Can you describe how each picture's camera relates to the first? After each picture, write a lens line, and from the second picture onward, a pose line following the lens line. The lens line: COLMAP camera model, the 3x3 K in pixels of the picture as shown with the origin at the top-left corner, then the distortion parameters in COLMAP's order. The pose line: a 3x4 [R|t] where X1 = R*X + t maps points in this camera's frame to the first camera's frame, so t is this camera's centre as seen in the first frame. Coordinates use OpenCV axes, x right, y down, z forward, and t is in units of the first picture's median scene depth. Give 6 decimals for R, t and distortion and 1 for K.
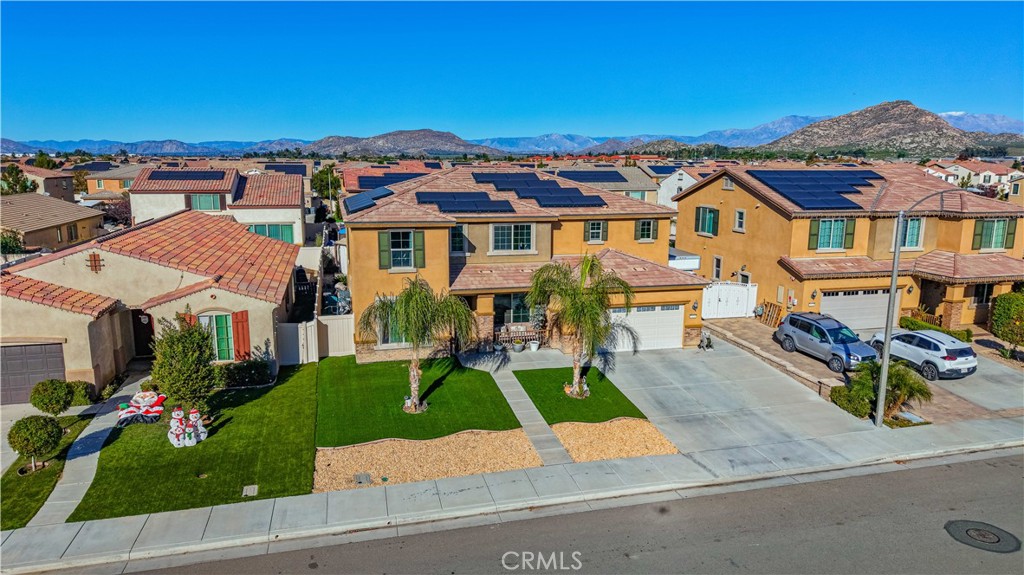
lens RADIAL K [[682.7, 0, 512.5], [0, 682.7, 289.6], [0, 0, 1]] dist [0.006596, 0.000903]
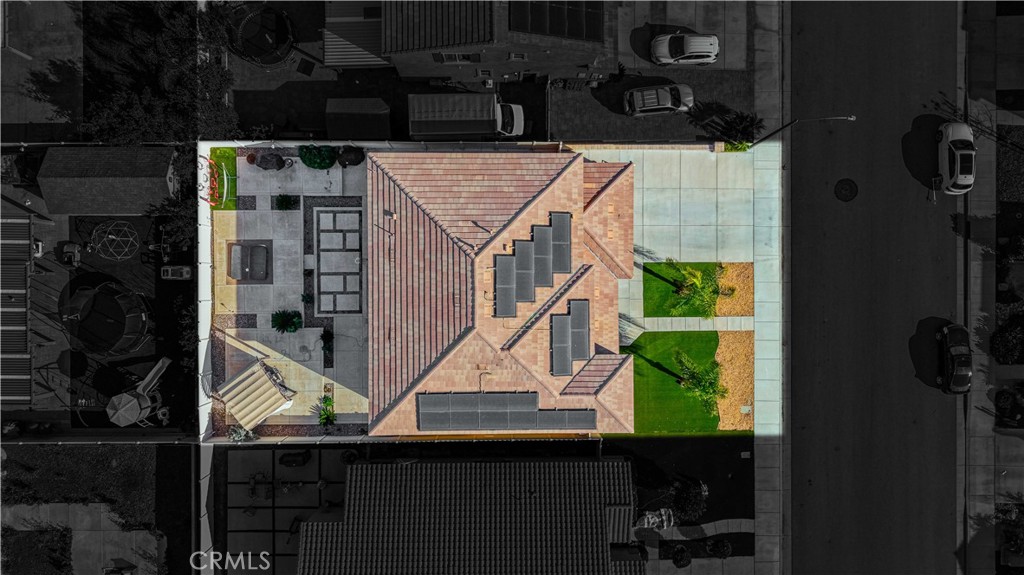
lens RADIAL K [[681.2, 0, 512.0], [0, 681.2, 287.5], [0, 0, 1]] dist [0.031963, -0.041382]
pose [[0.248301, -0.968625, -0.010629, 0.007322], [0.173819, 0.033758, 0.984199, -1.535292], [-0.952960, -0.246225, 0.176748, 1.026905]]
